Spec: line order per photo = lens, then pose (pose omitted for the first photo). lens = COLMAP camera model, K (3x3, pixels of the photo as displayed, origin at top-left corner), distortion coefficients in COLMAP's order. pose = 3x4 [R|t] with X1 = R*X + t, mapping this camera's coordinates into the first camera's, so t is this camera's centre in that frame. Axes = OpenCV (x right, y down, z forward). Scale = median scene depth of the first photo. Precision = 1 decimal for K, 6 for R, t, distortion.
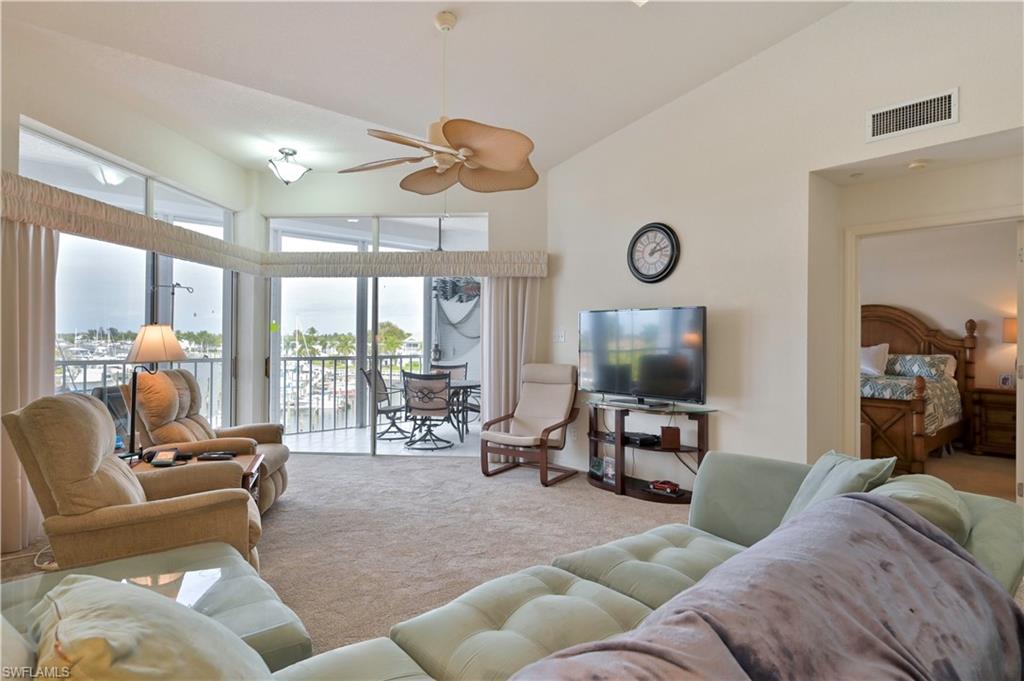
lens RADIAL K [[549.9, 0, 515.9], [0, 549.9, 338.7], [0, 0, 1]] dist [0.003220, -0.000287]
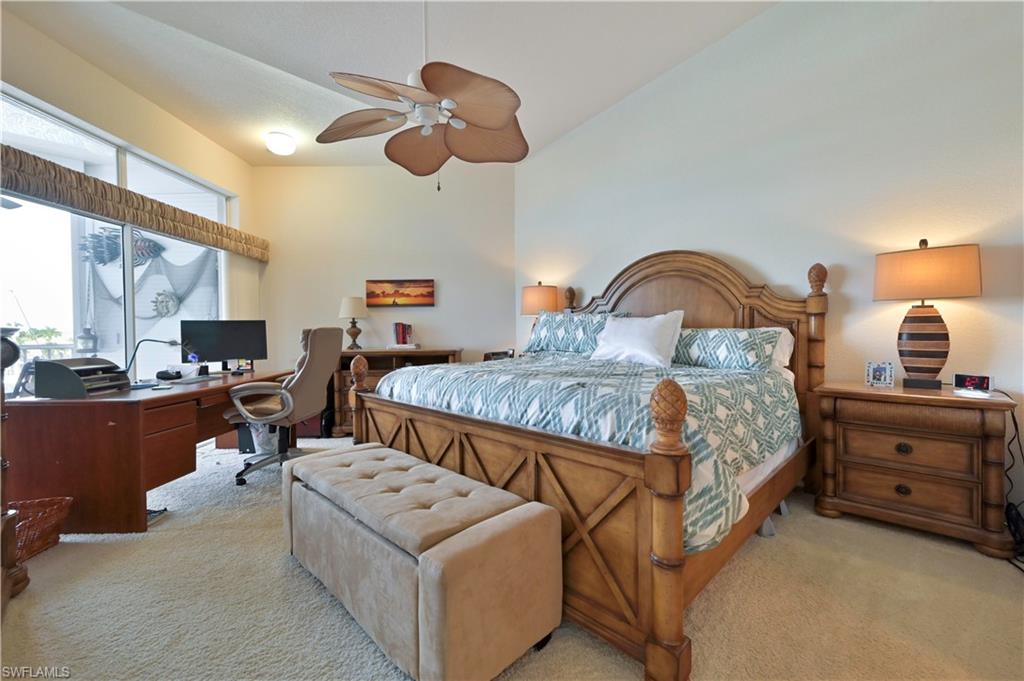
lens RADIAL K [[425.7, 0, 513.4], [0, 425.7, 338.4], [0, 0, 1]] dist [0.000572, 0.000664]
pose [[0.997521, -0.016540, 0.068393, 0.619530], [0.015151, 0.999669, 0.020789, 0.034919], [-0.068714, -0.019702, 0.997442, 0.748764]]
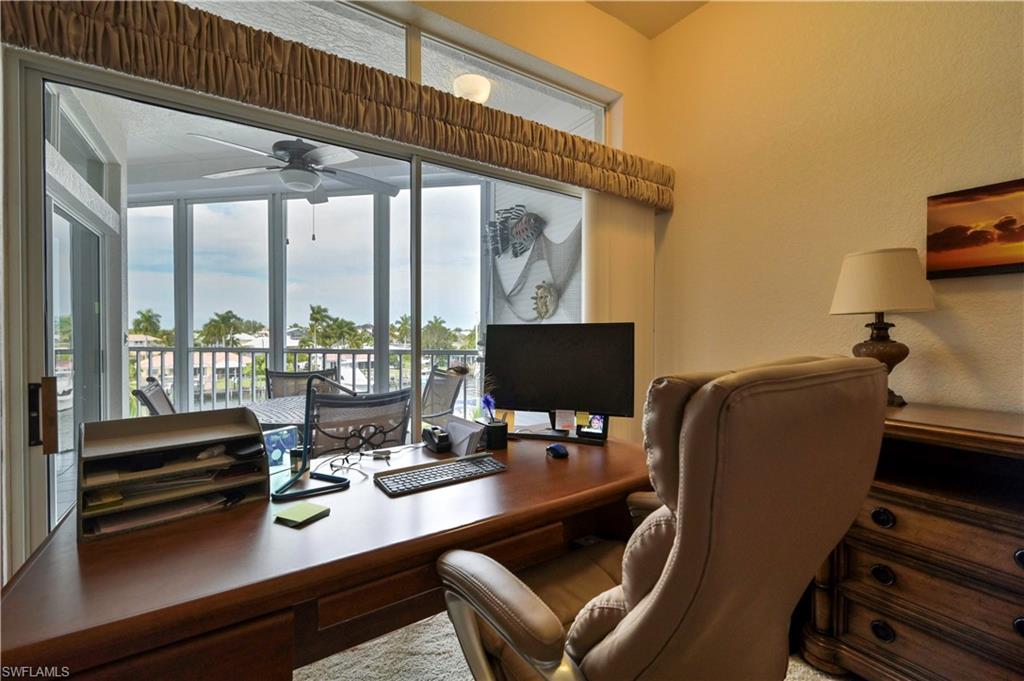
lens RADIAL K [[425.7, 0, 516.0], [0, 425.7, 337.8], [0, 0, 1]] dist [0.000572, 0.000664]
pose [[0.611957, 0.004546, -0.790878, 0.417095], [0.005191, 0.999939, 0.009765, 0.018268], [0.790874, -0.010081, 0.611896, 1.302154]]
